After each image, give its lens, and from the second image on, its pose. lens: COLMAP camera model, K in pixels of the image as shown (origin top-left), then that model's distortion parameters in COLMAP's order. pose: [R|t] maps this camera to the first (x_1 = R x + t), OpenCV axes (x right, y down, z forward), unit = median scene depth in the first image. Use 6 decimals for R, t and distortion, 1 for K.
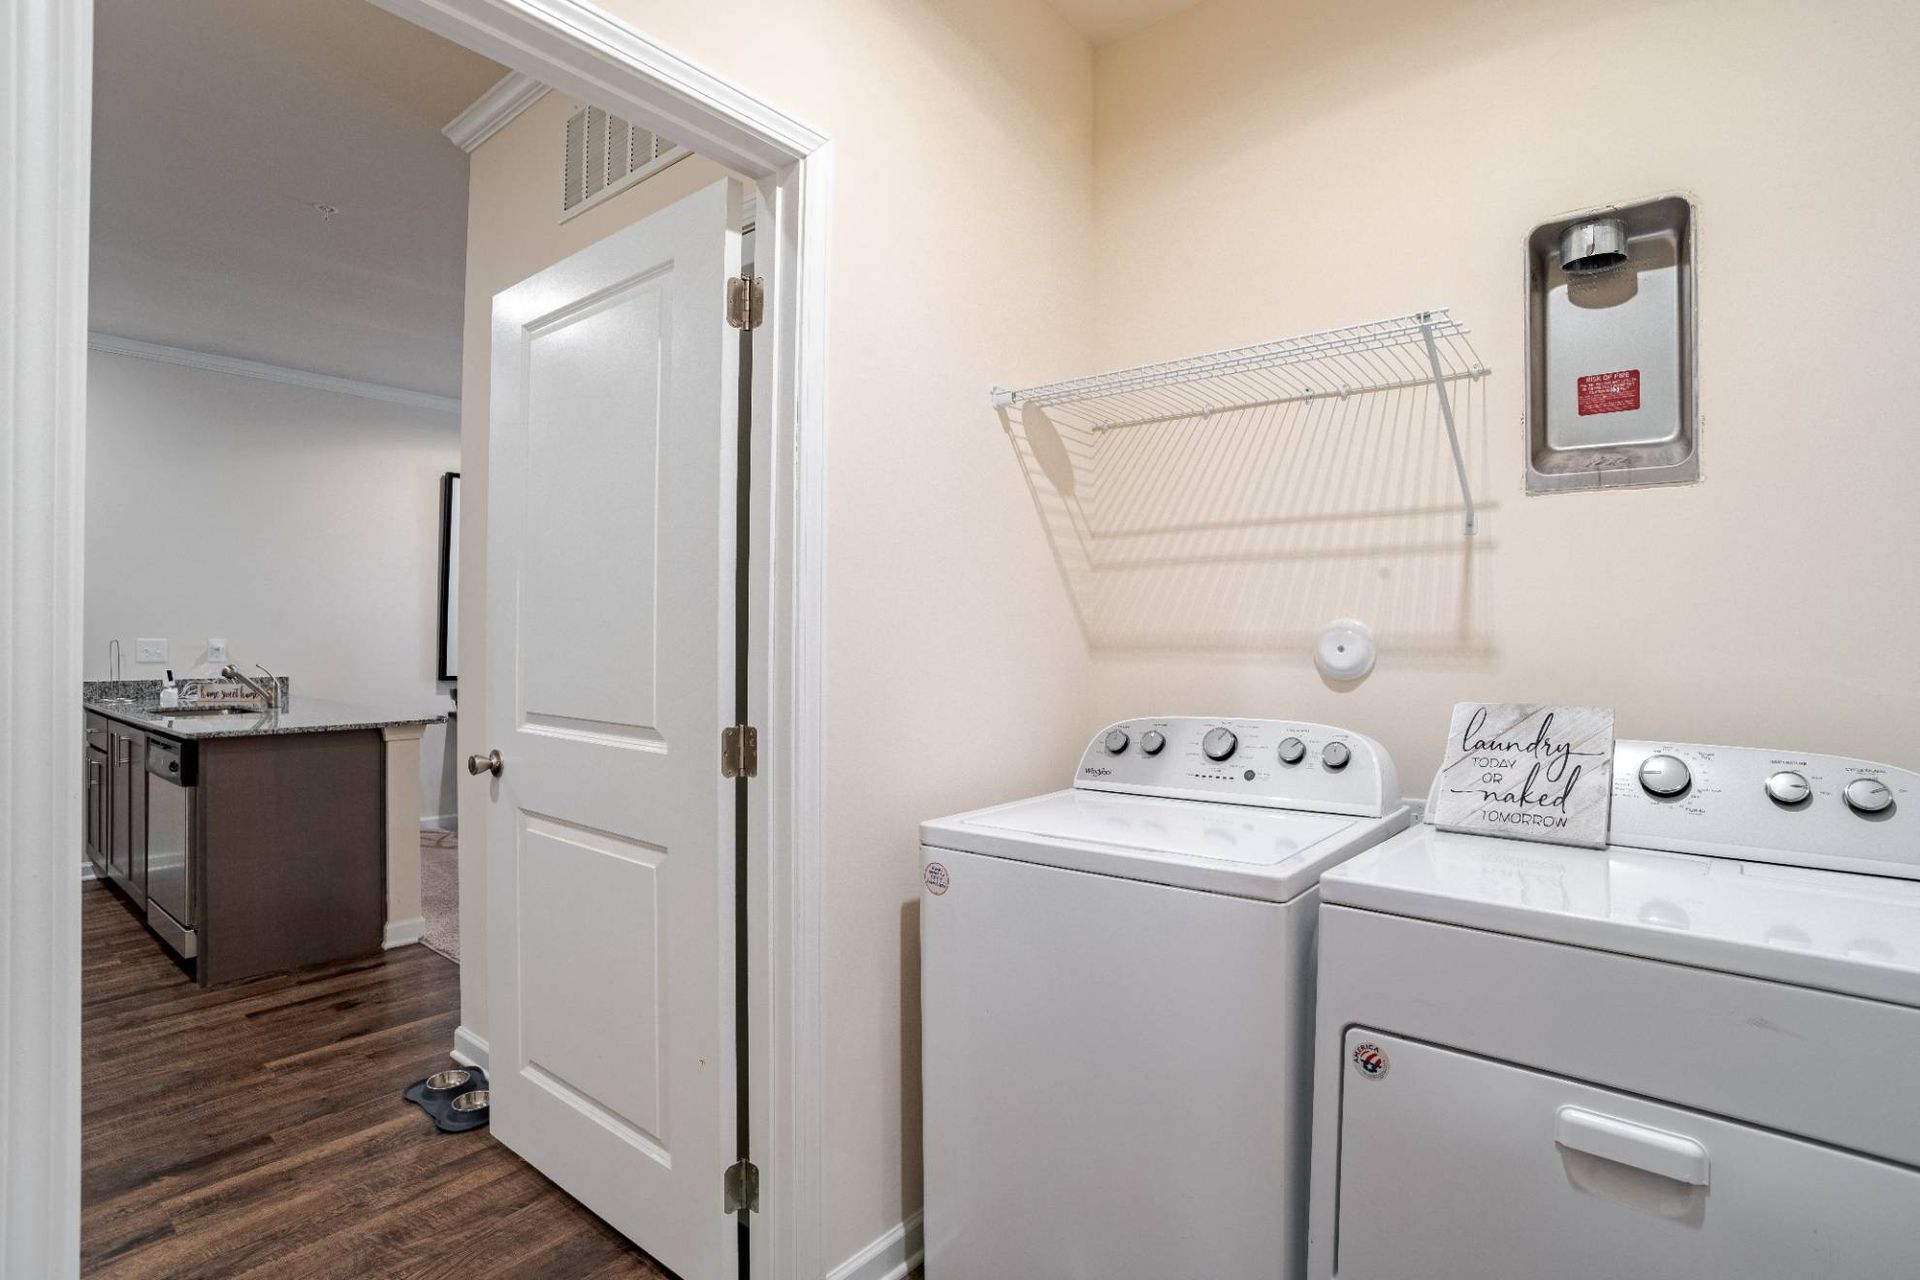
lens RADIAL K [[917.5, 0, 958.1], [0, 917.5, 636.8], [0, 0, 1]] dist [0.001018, 0.000075]
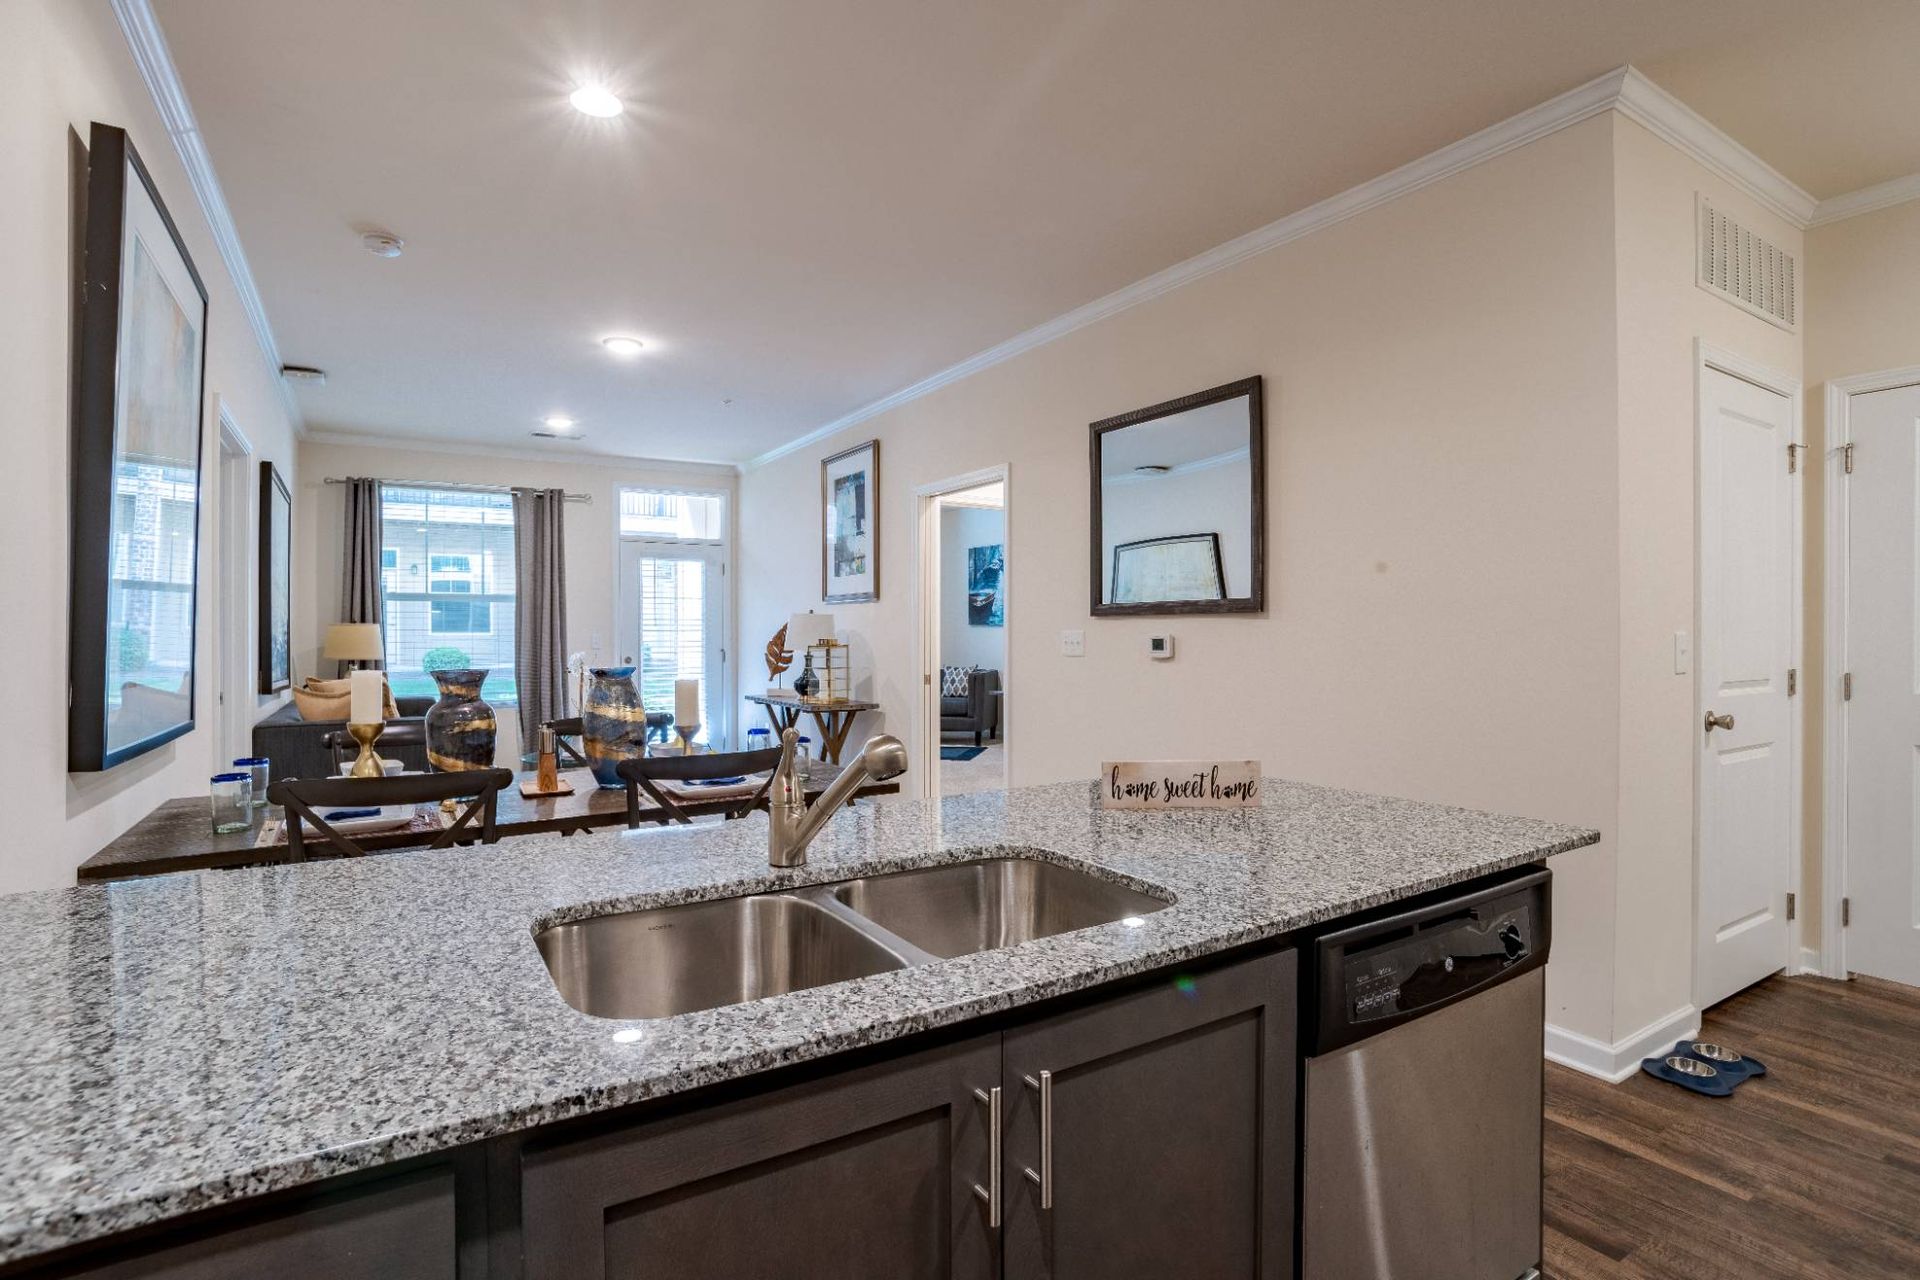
lens RADIAL K [[917.5, 0, 958.9], [0, 917.5, 631.9], [0, 0, 1]] dist [0.001018, 0.000075]
pose [[0.314597, -0.007476, 0.949196, -1.671030], [0.007880, 0.999955, 0.005264, 0.013942], [-0.949193, 0.005824, 0.314642, 1.393419]]
